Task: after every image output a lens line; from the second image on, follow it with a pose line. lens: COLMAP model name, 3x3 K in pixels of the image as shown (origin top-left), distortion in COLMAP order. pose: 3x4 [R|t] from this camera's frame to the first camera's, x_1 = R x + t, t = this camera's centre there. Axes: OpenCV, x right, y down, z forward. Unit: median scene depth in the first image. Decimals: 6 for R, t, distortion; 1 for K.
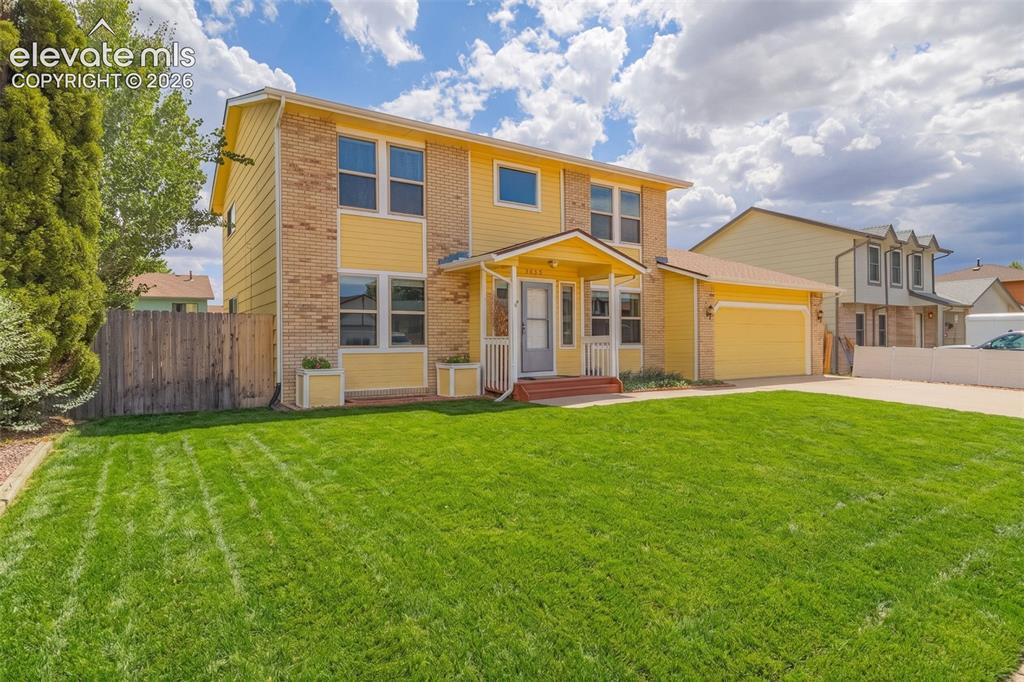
lens RADIAL K [[559.5, 0, 511.7], [0, 559.5, 348.7], [0, 0, 1]] dist [-0.000801, -0.003620]
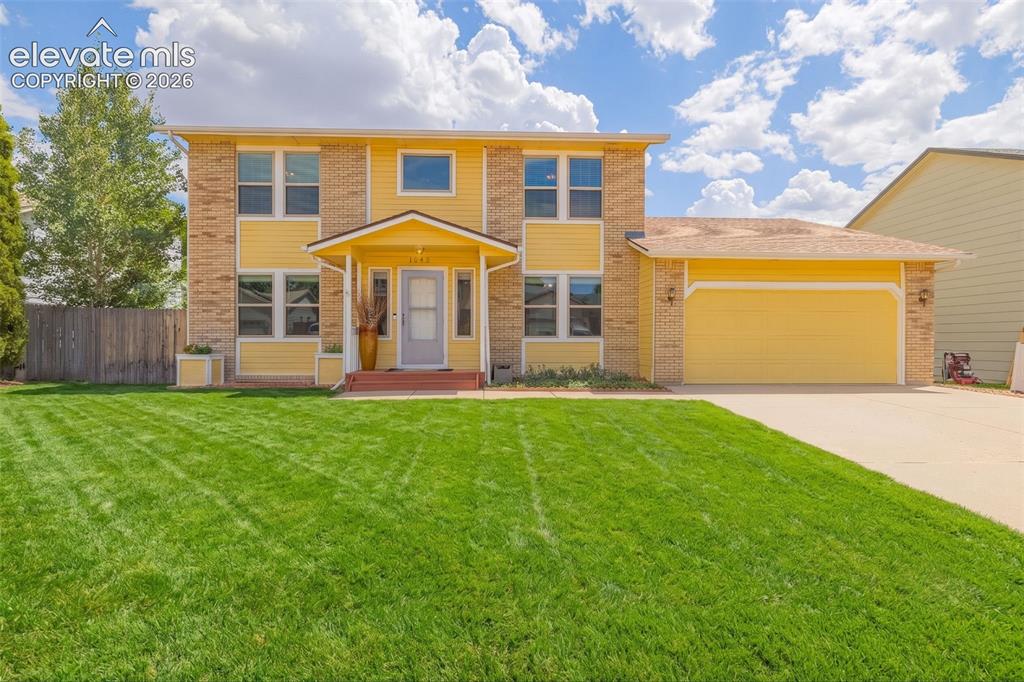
lens RADIAL K [[559.5, 0, 514.3], [0, 559.5, 343.1], [0, 0, 1]] dist [-0.000801, -0.003620]
pose [[0.863591, 0.006406, -0.504152, 0.589544], [-0.012663, 0.999879, -0.008986, 0.010391], [0.504034, 0.014144, 0.863568, 0.226074]]
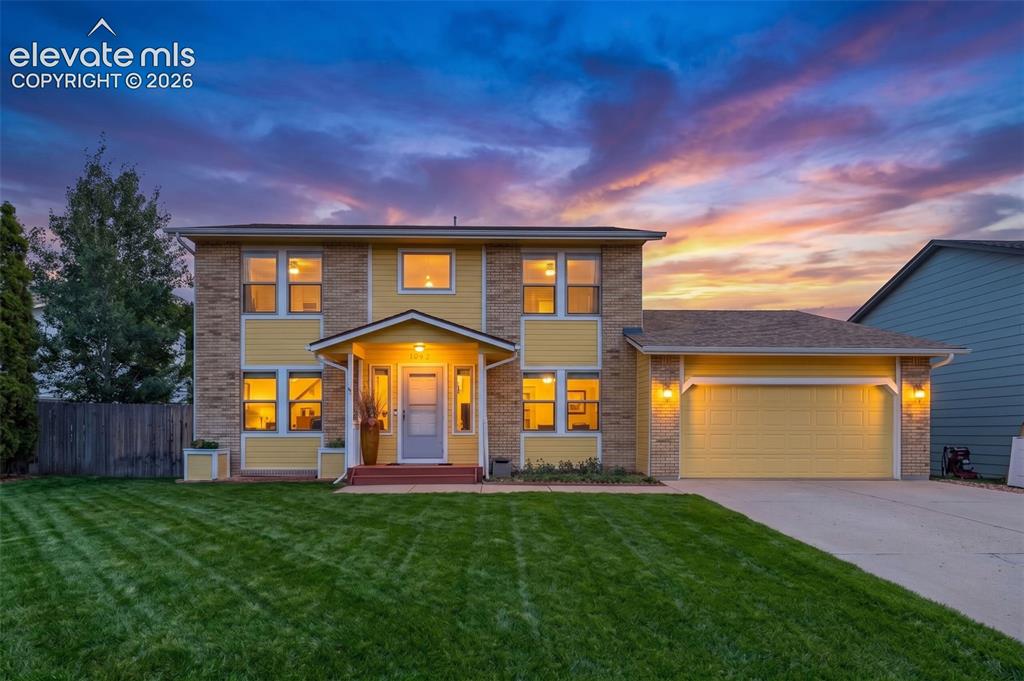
lens RADIAL K [[559.5, 0, 507.5], [0, 559.5, 437.0], [0, 0, 1]] dist [-0.000801, -0.003620]
pose [[0.855804, 0.005912, -0.517267, 0.602209], [-0.012069, 0.999891, -0.008541, 0.008683], [0.517160, 0.013552, 0.855782, 0.214841]]
